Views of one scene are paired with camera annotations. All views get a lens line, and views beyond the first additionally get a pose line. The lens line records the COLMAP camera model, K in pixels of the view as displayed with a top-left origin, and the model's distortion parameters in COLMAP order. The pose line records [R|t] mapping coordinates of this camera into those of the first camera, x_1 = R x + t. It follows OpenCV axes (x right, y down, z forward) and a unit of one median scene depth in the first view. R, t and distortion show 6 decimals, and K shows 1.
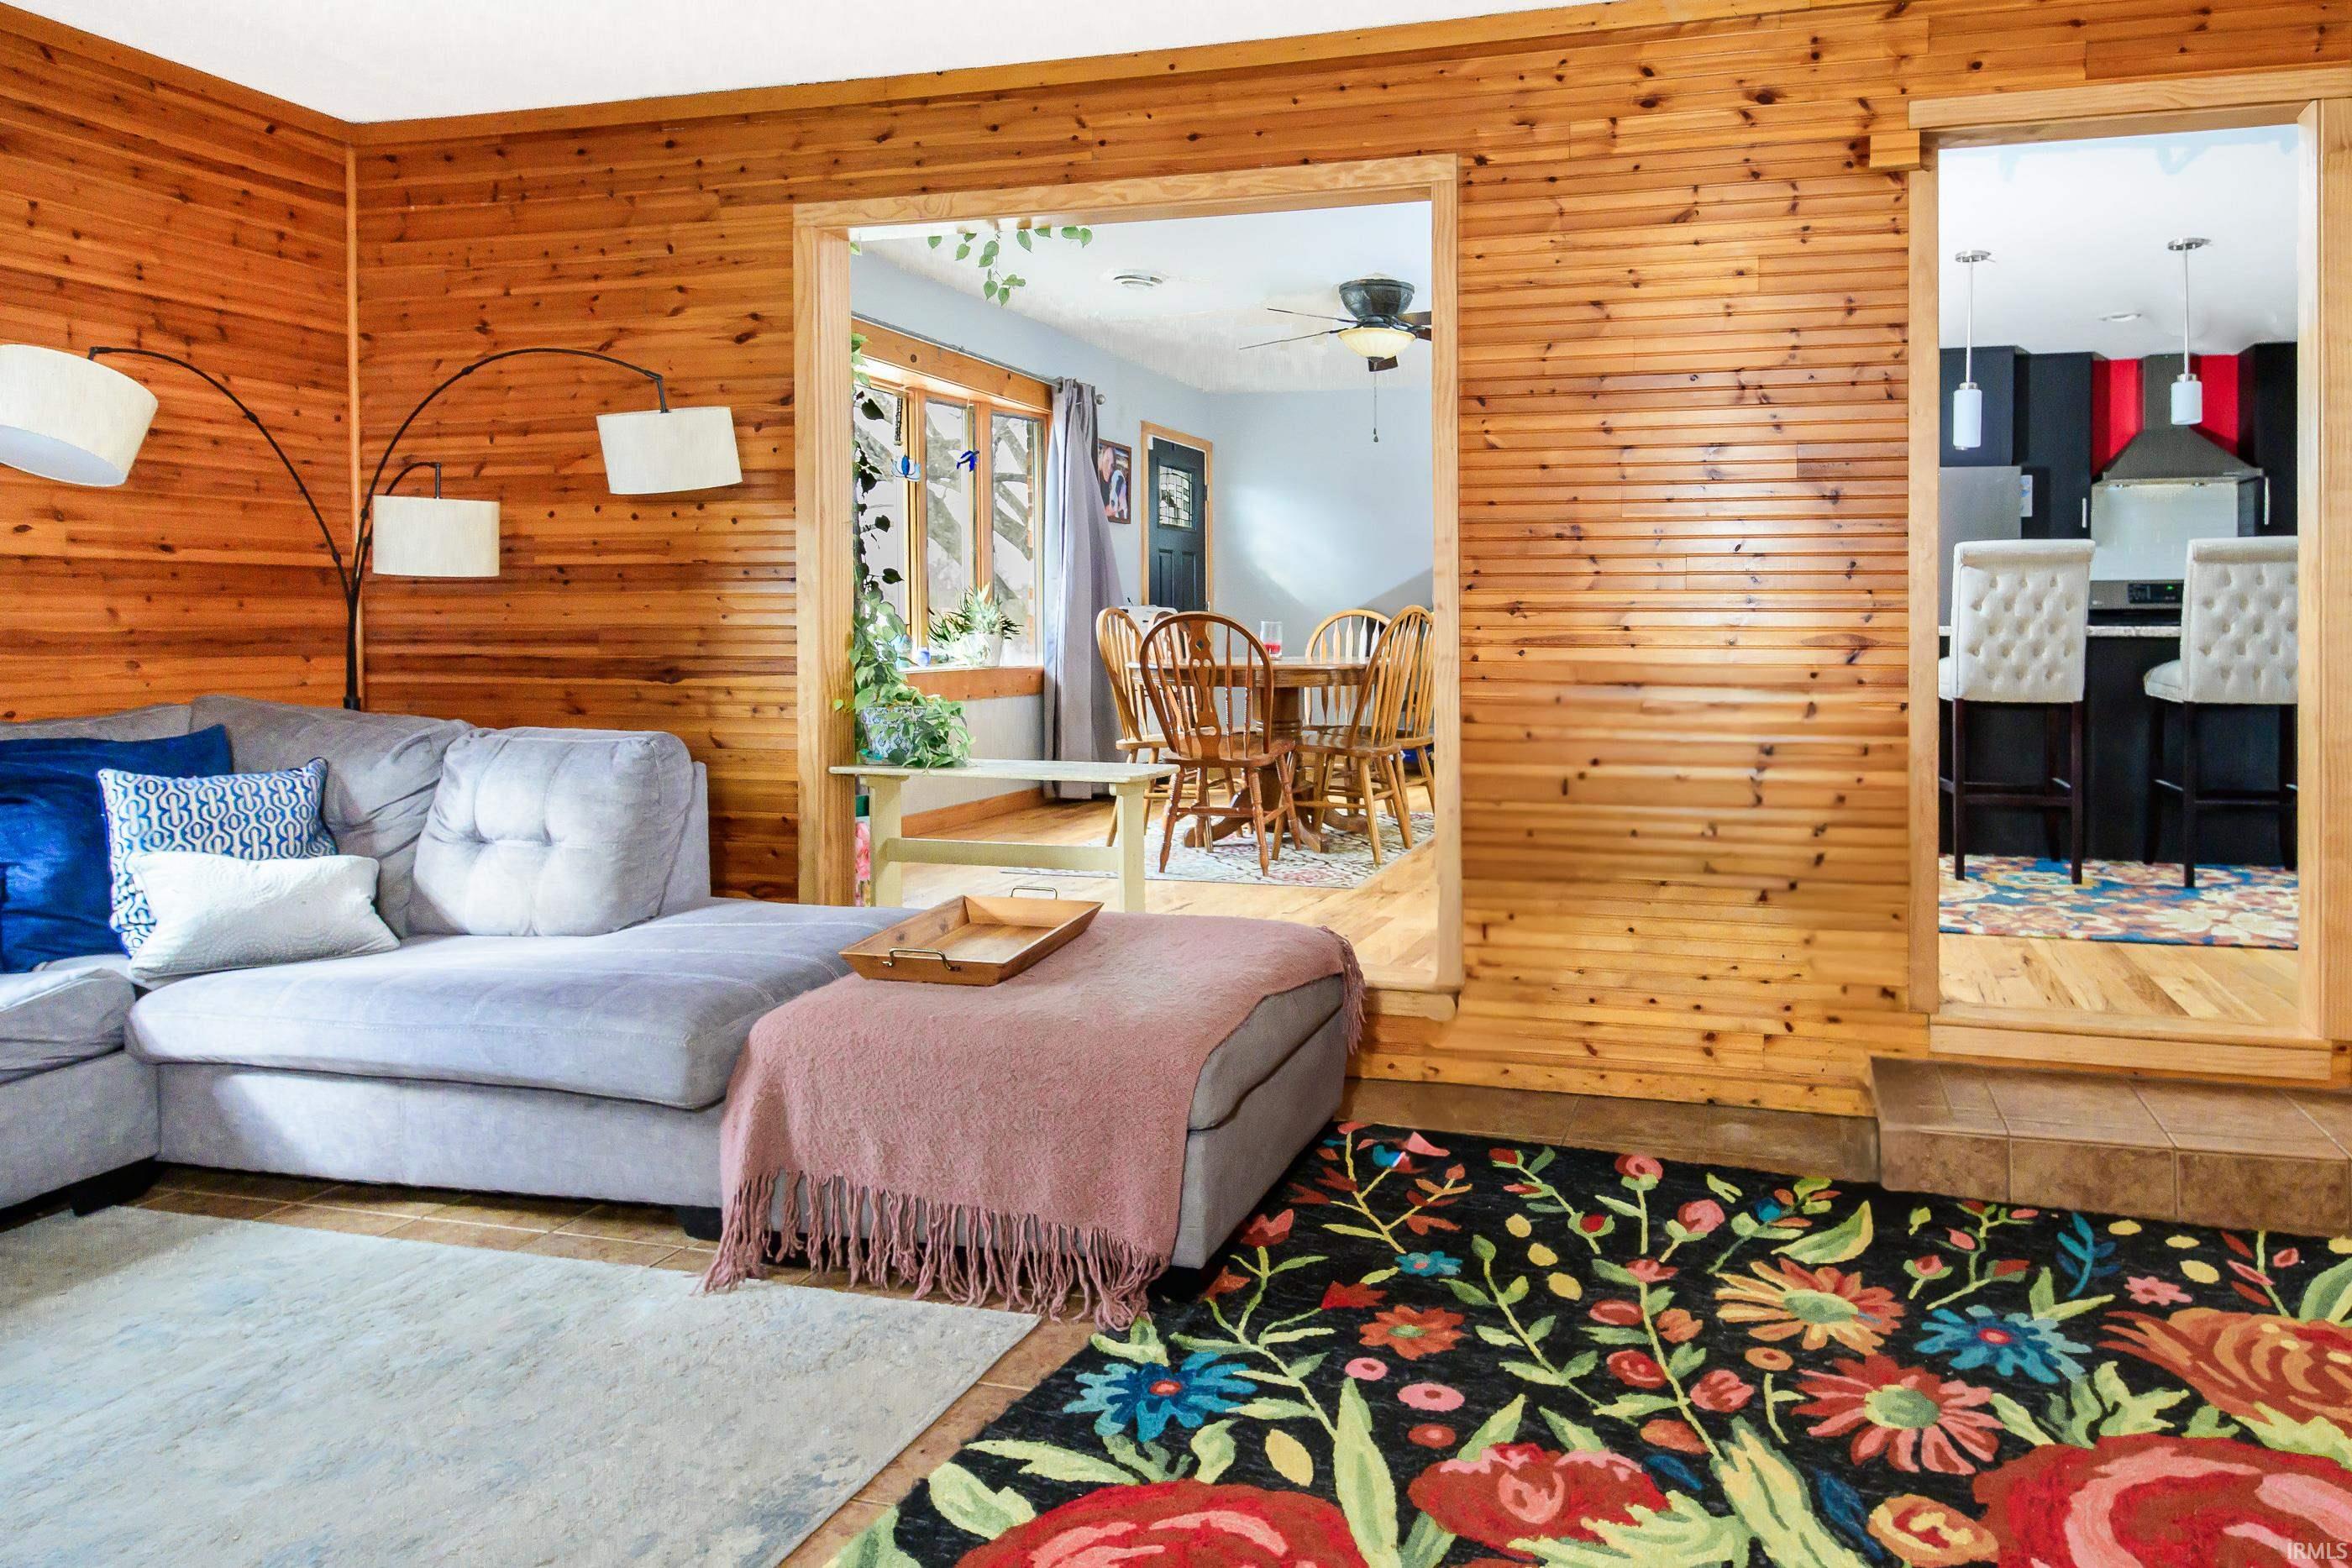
lens RADIAL K [[1484.8, 0, 1375.2], [0, 1484.8, 675.9], [0, 0, 1]] dist [0.014819, -0.005685]
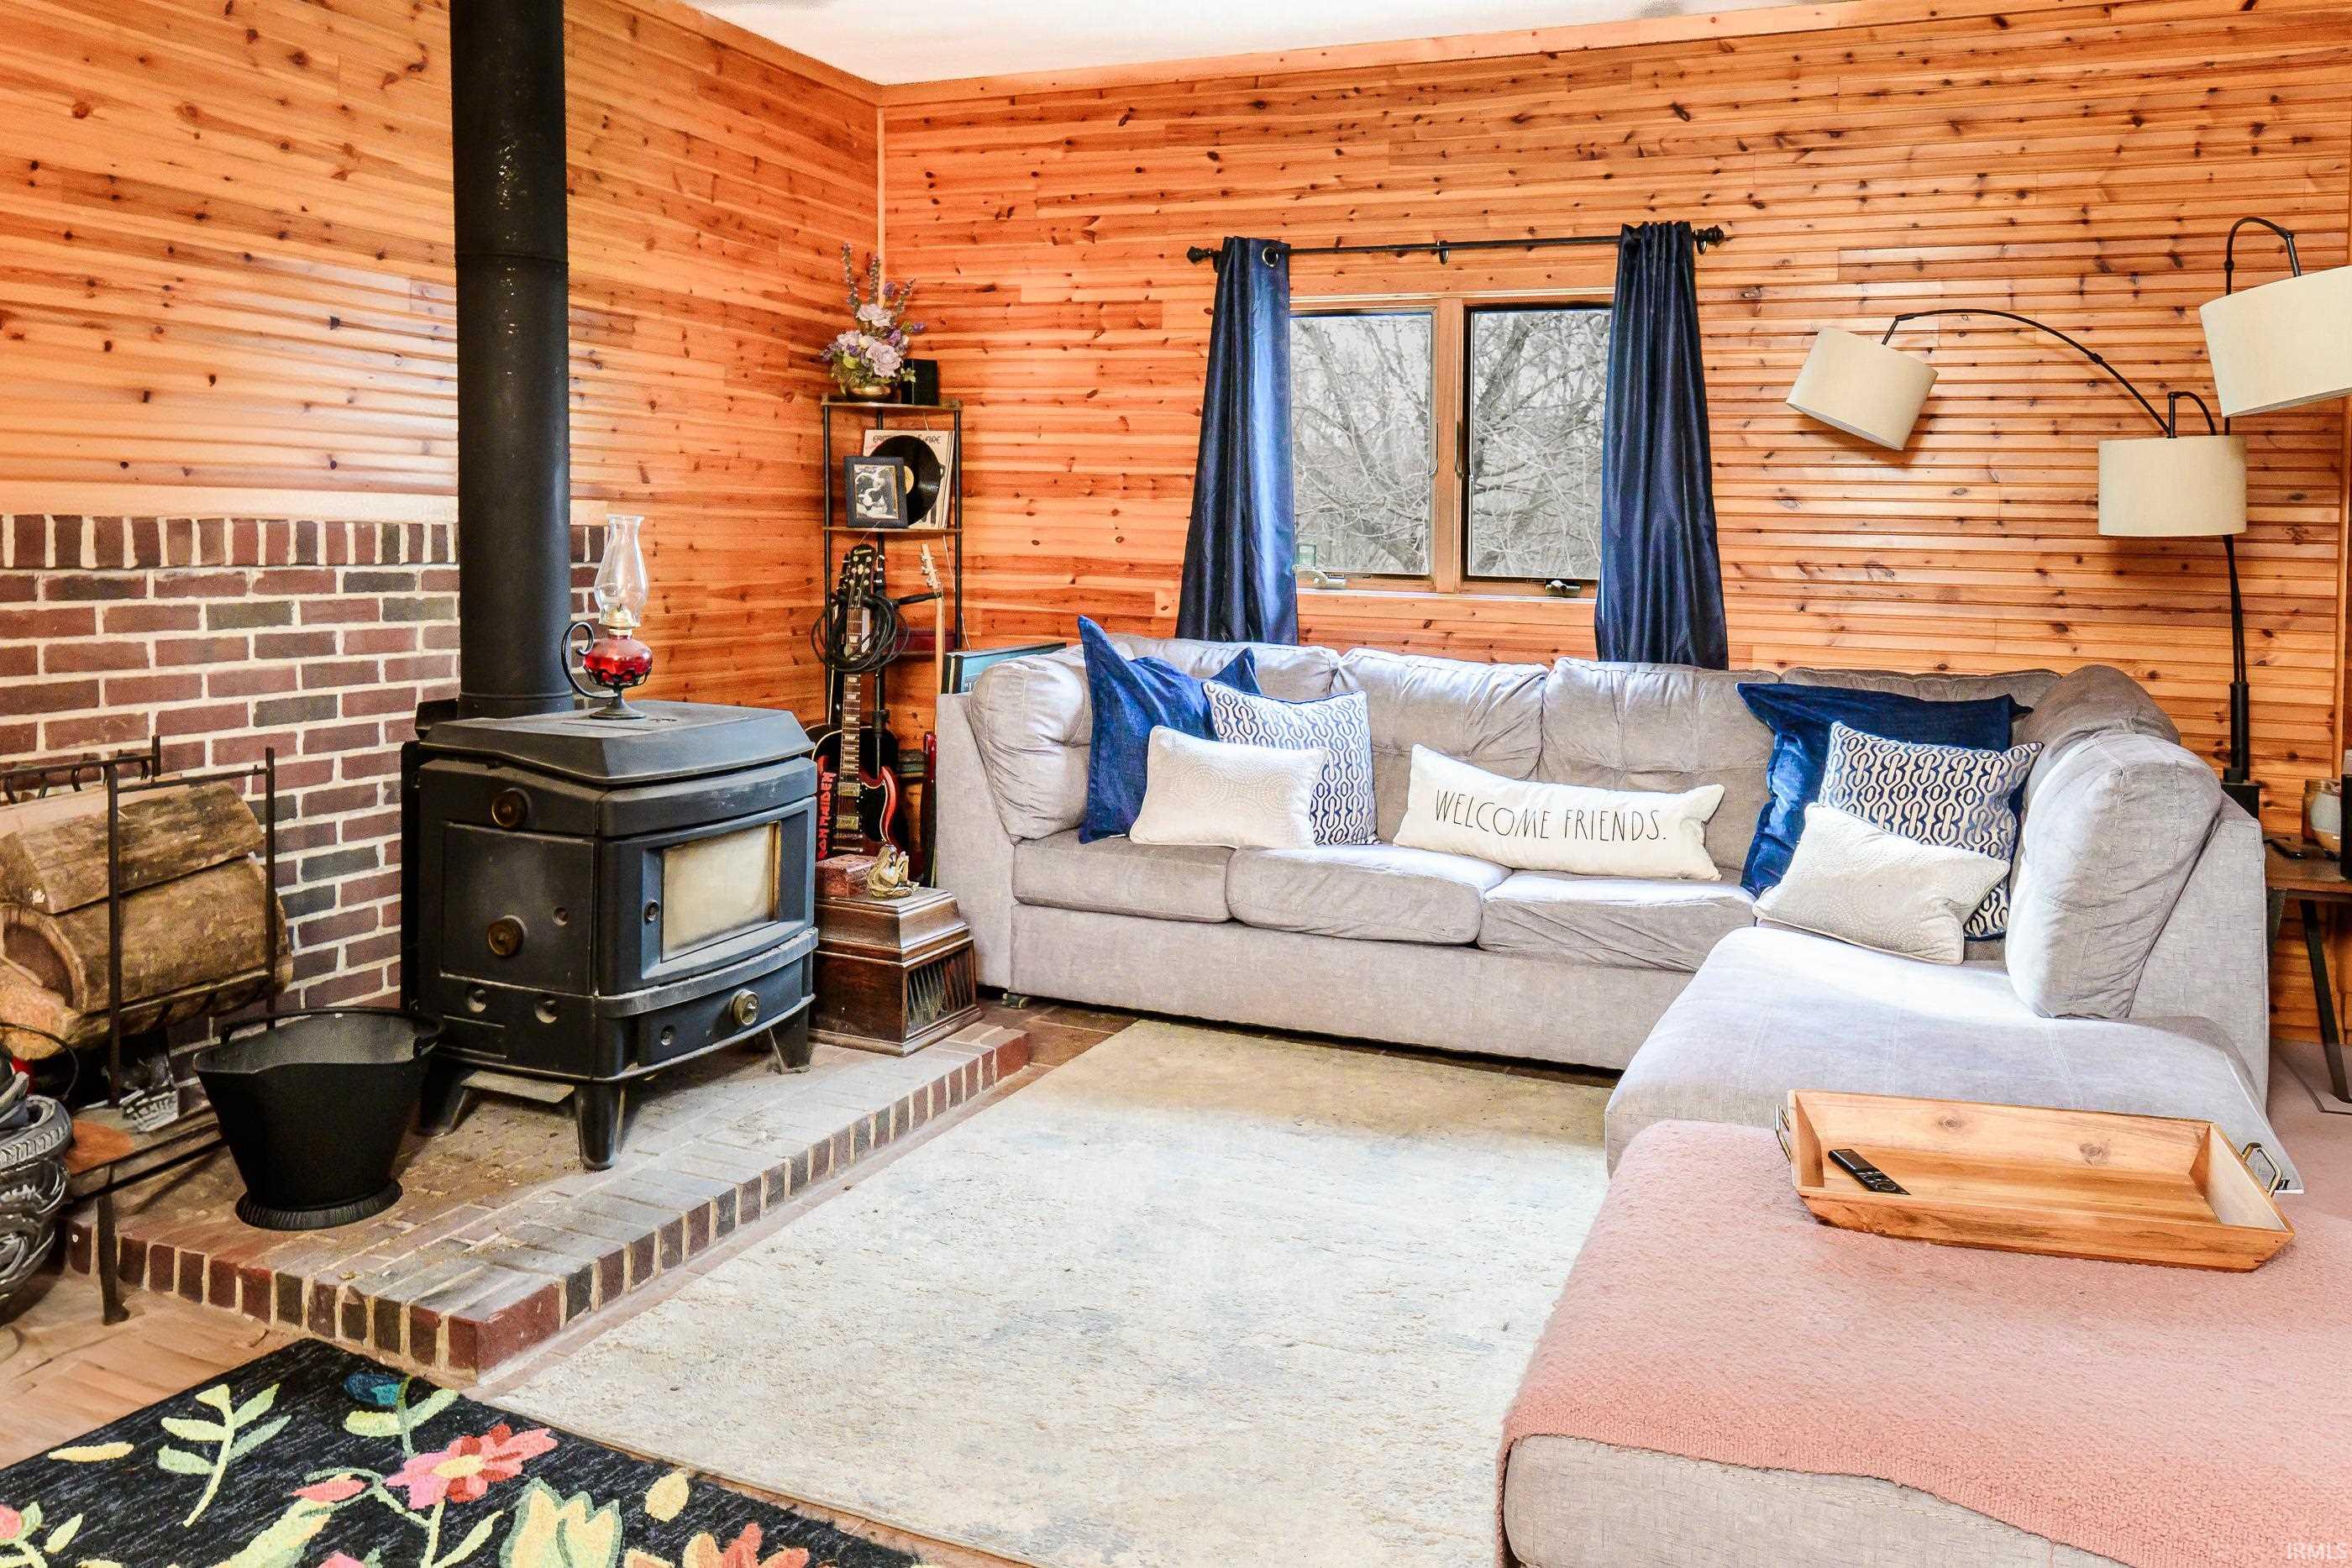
lens RADIAL K [[1683.2, 0, 1260.7], [0, 1683.2, 649.1], [0, 0, 1]] dist [0.004093, -0.003289]
pose [[-0.111991, 0.064379, -0.991622, 0.398997], [-0.056246, 0.995889, 0.071009, -0.054065], [0.992116, 0.063728, -0.107910, 0.784915]]
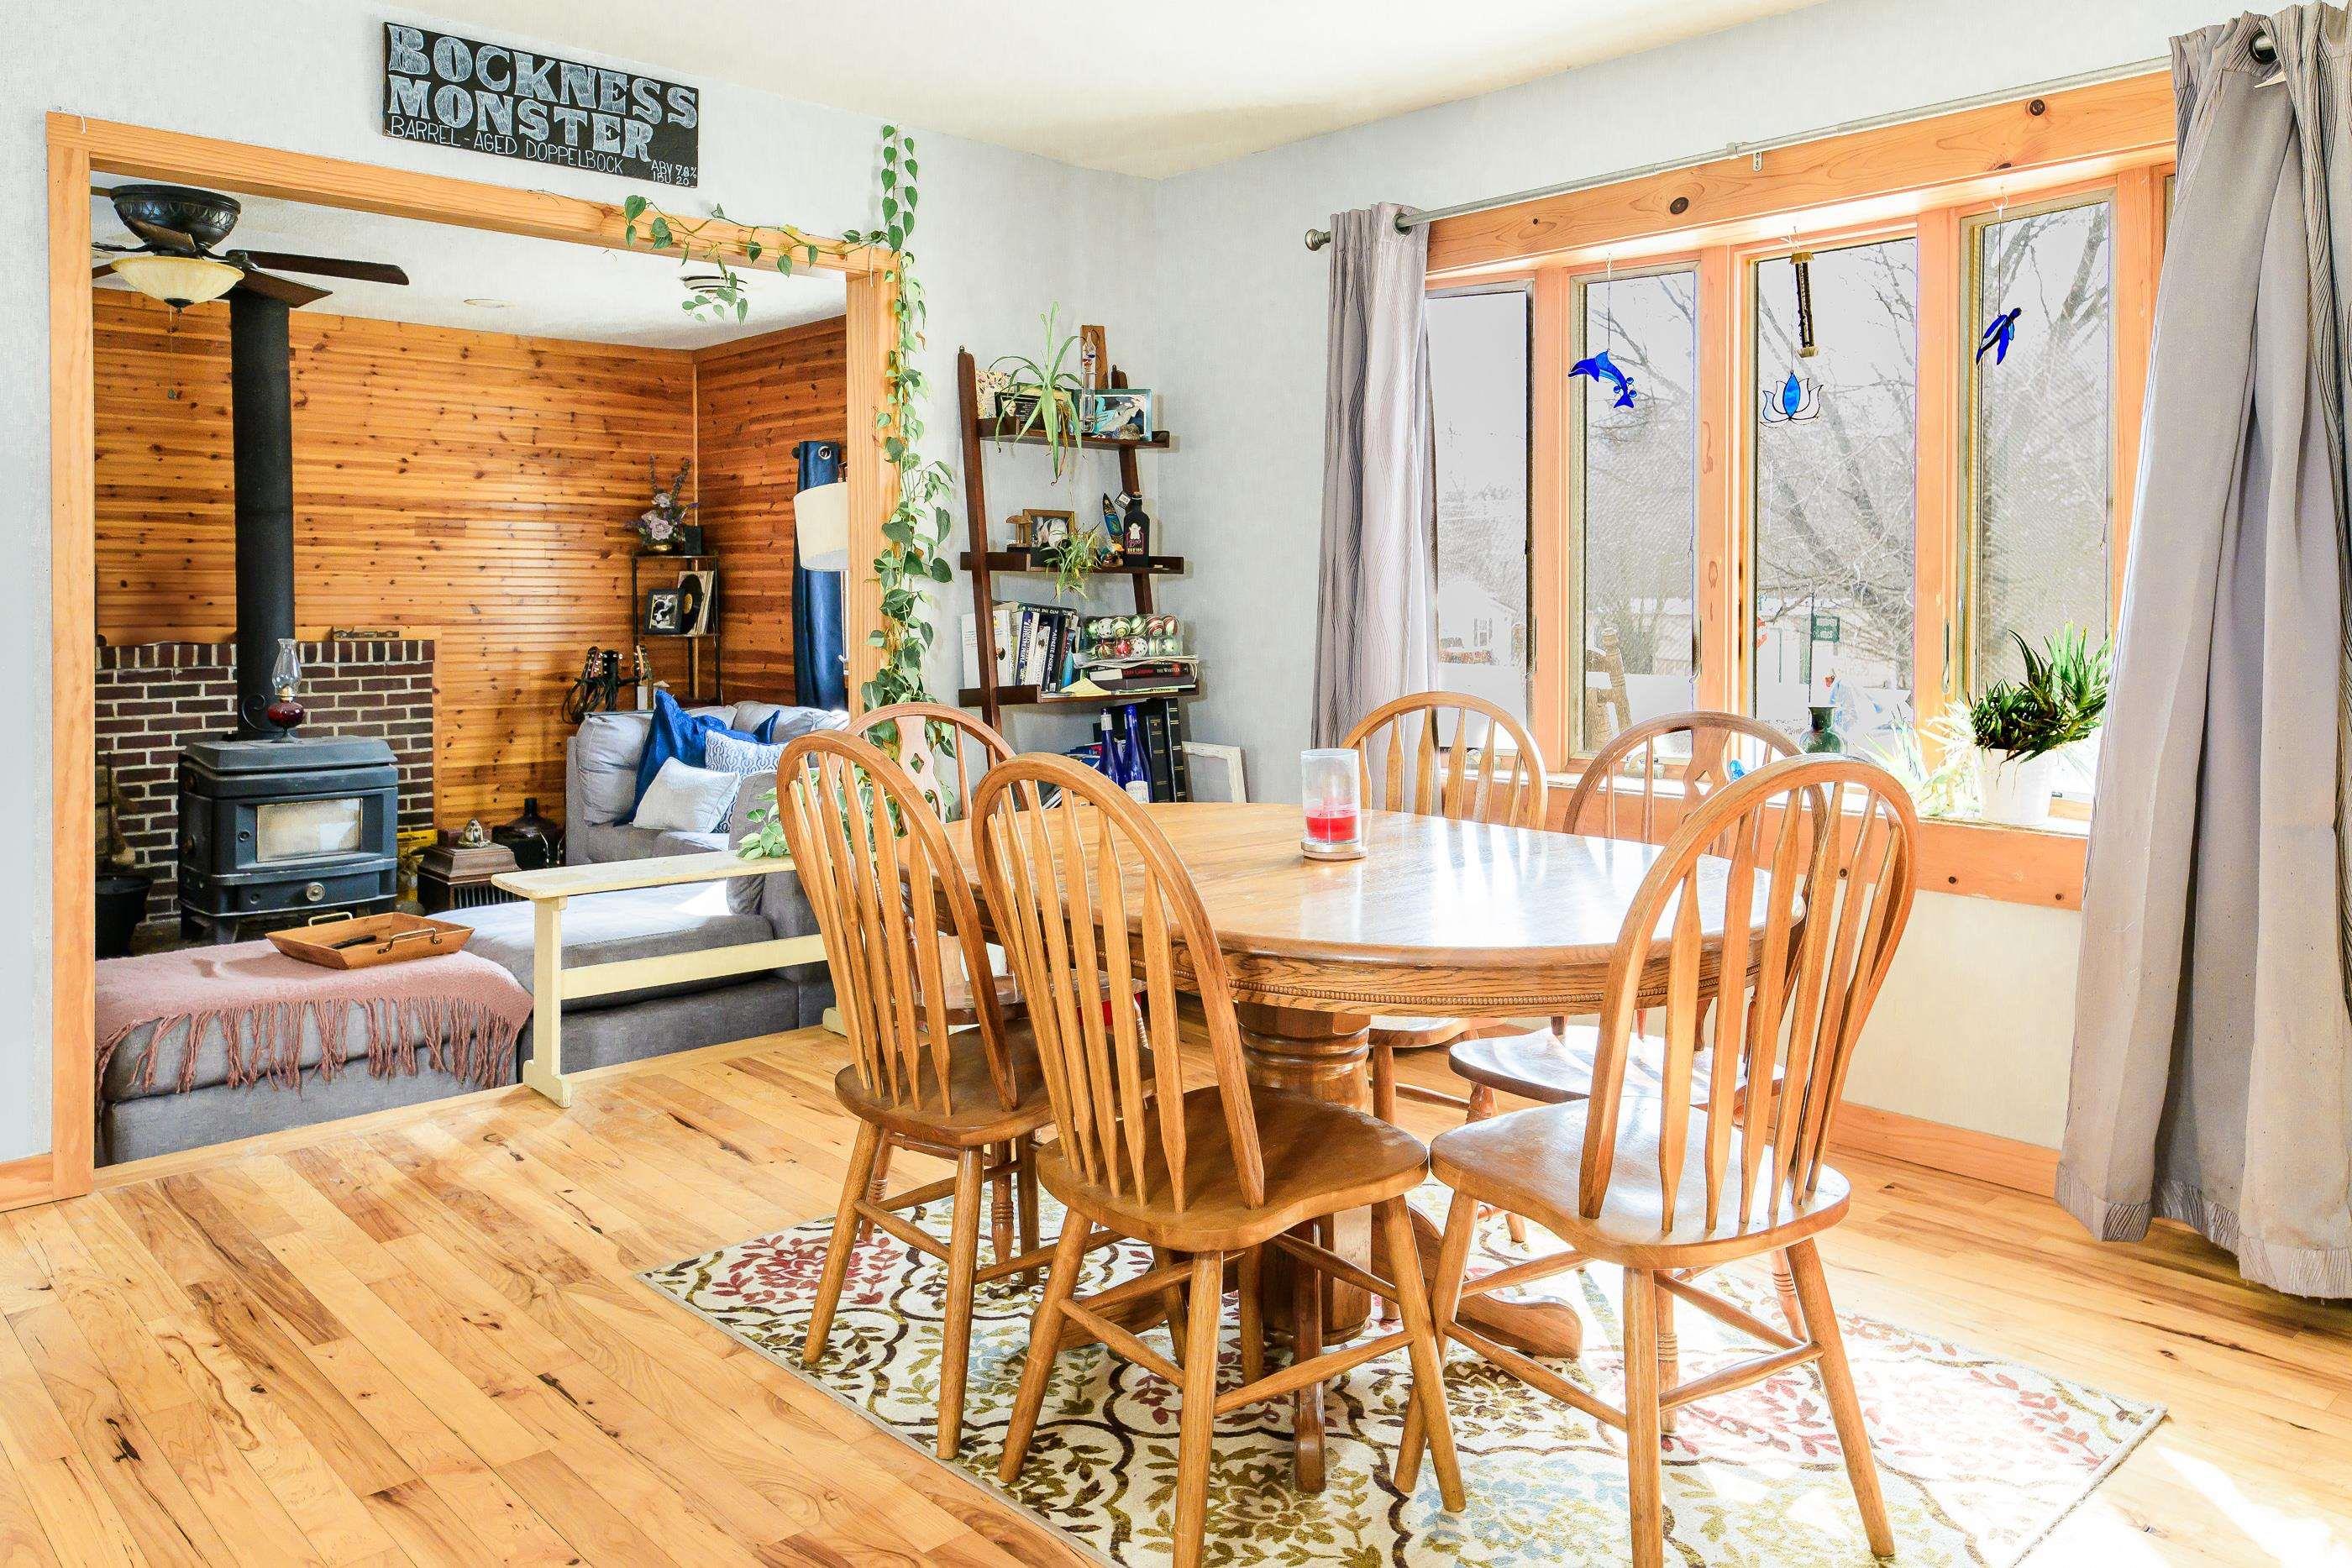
lens RADIAL K [[1682.4, 0, 1216.5], [0, 1682.4, 666.2], [0, 0, 1]] dist [0.014813, 0.005590]
pose [[-0.524872, 0.033397, -0.850526, 0.576436], [-0.025081, 0.998189, 0.054673, -0.155944], [0.850812, 0.050028, -0.523084, 2.433519]]
